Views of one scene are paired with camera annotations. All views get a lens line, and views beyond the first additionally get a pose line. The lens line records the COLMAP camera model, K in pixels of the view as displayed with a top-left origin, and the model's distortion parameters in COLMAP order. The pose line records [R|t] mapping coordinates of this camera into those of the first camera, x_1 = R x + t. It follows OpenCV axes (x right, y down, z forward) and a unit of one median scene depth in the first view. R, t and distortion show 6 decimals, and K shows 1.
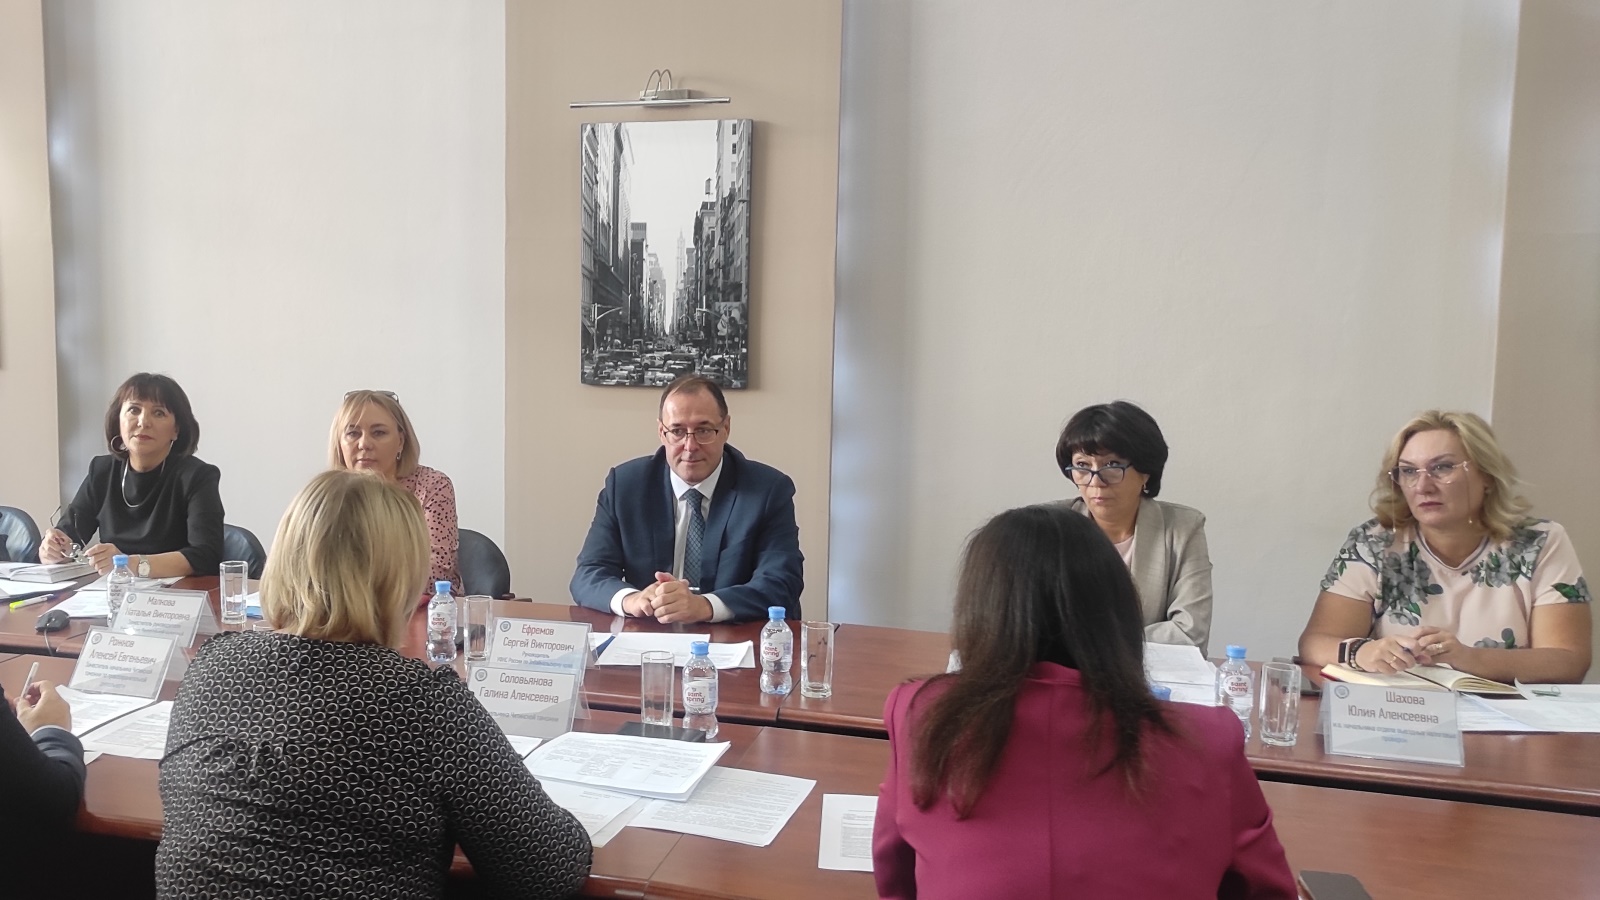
lens RADIAL K [[1163.2, 0, 795.7], [0, 1163.2, 449.0], [0, 0, 1]] dist [-0.021601, -0.001722]
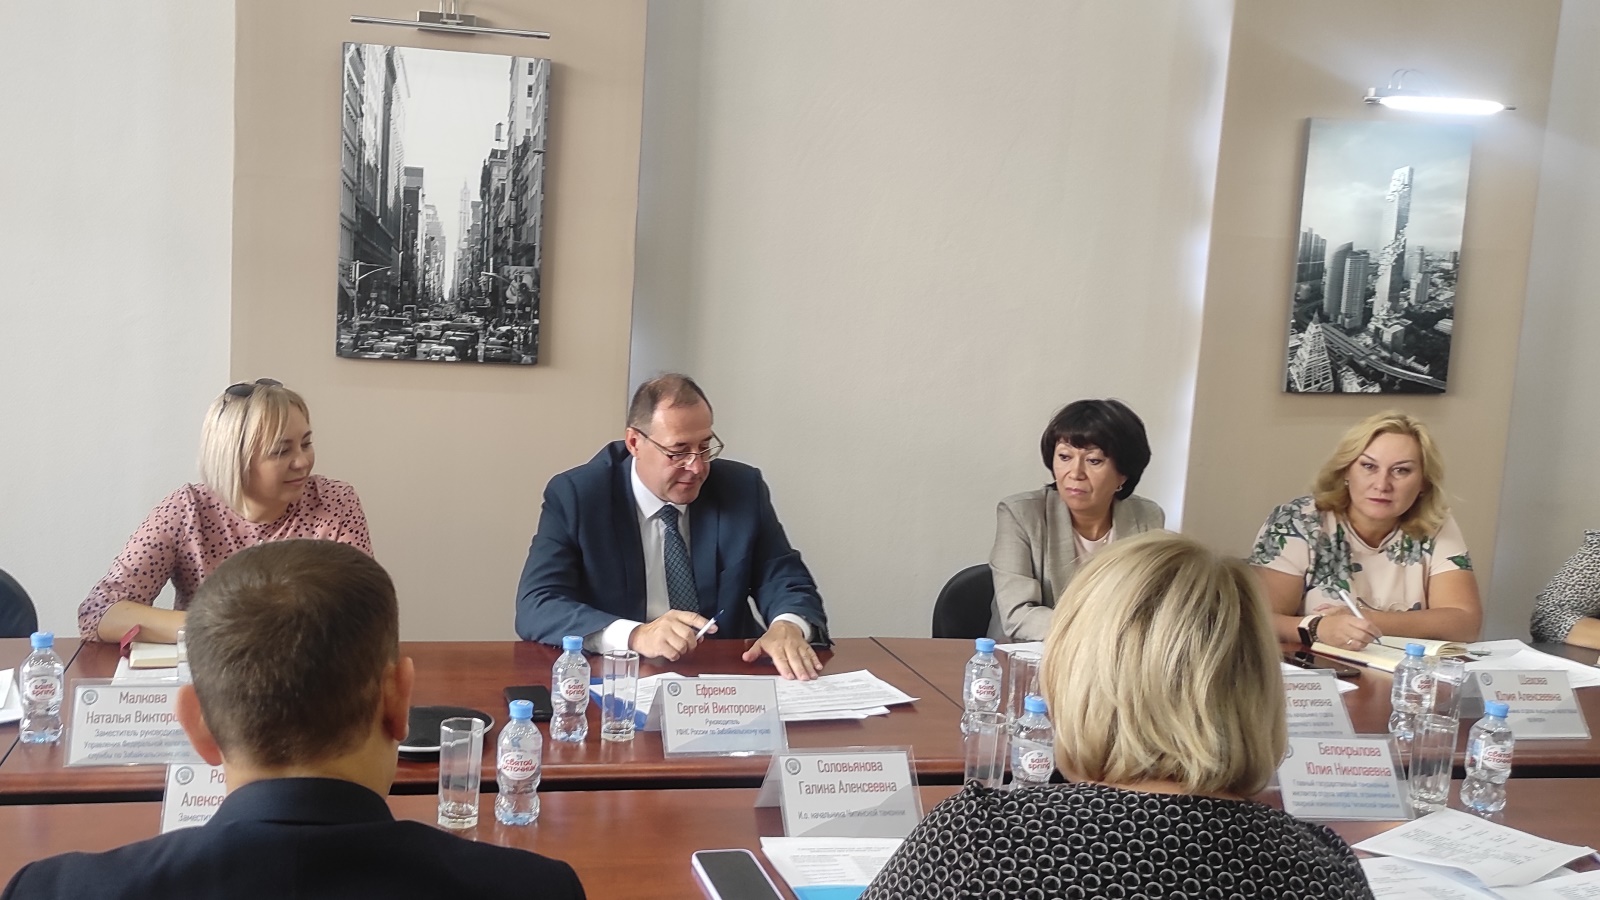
lens RADIAL K [[1163.2, 0, 800.2], [0, 1163.2, 449.2], [0, 0, 1]] dist [-0.021601, -0.001722]
pose [[0.922170, -0.014592, 0.386509, -0.204414], [0.002982, 0.999527, 0.030621, -0.014491], [-0.386773, -0.027085, 0.921777, 0.106260]]
